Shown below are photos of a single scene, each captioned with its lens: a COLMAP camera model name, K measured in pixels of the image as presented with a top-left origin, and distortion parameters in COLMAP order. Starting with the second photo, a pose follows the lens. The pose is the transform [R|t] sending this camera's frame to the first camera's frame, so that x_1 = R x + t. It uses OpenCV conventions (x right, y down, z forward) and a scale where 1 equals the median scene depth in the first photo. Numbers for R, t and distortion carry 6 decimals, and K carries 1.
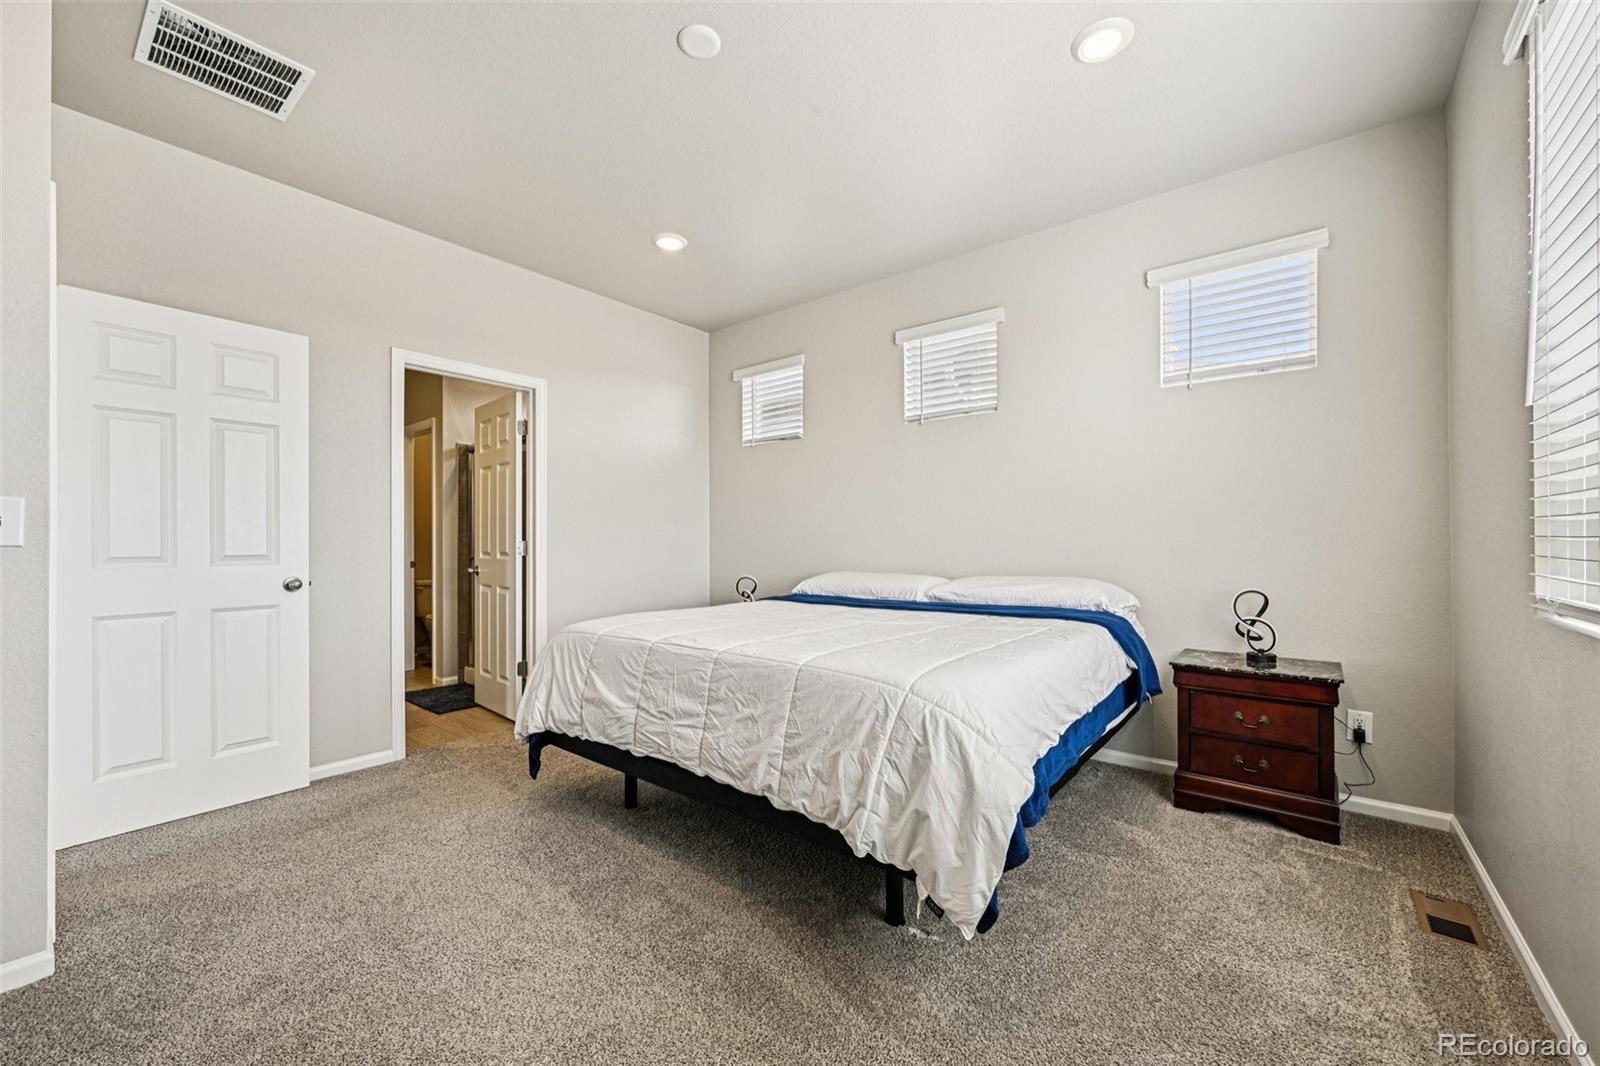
lens RADIAL K [[622.8, 0, 801.6], [0, 622.8, 537.9], [0, 0, 1]] dist [-0.000302, -0.000007]
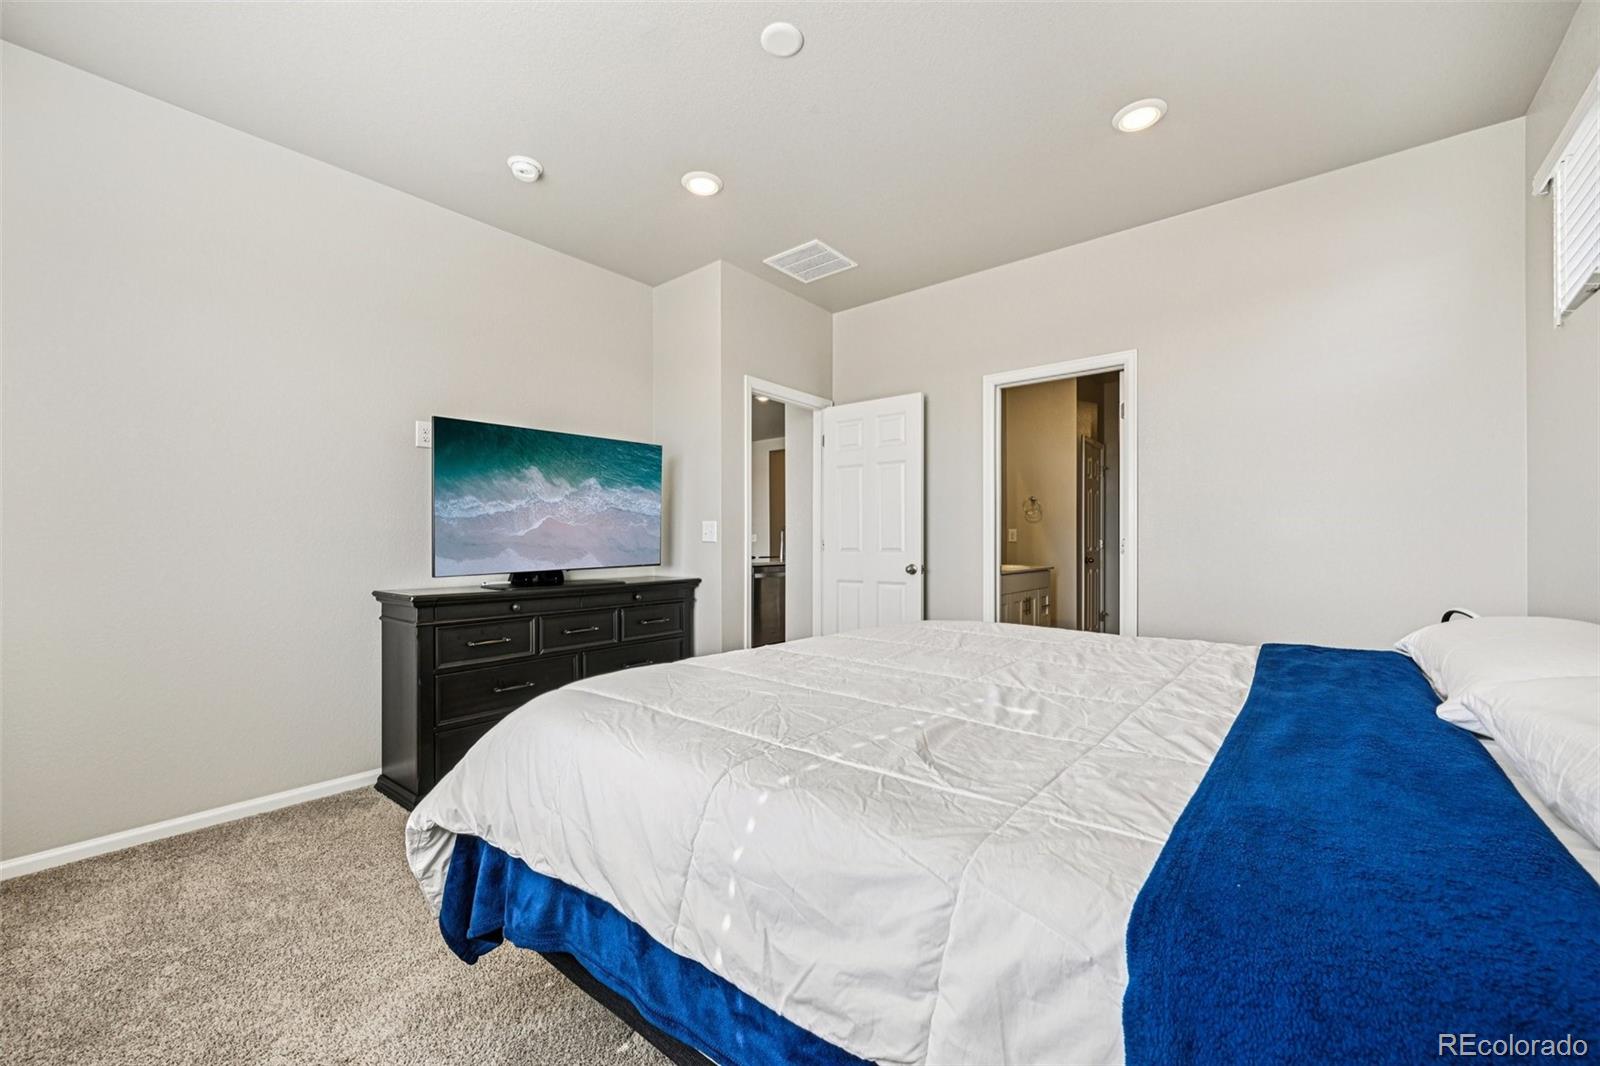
lens RADIAL K [[622.8, 0, 799.4], [0, 622.8, 538.0], [0, 0, 1]] dist [-0.000302, -0.000007]
pose [[-0.020920, -0.004558, -0.999771, 0.616383], [-0.000415, 0.999990, -0.004551, 0.009997], [0.999781, 0.000319, -0.020921, 0.774314]]
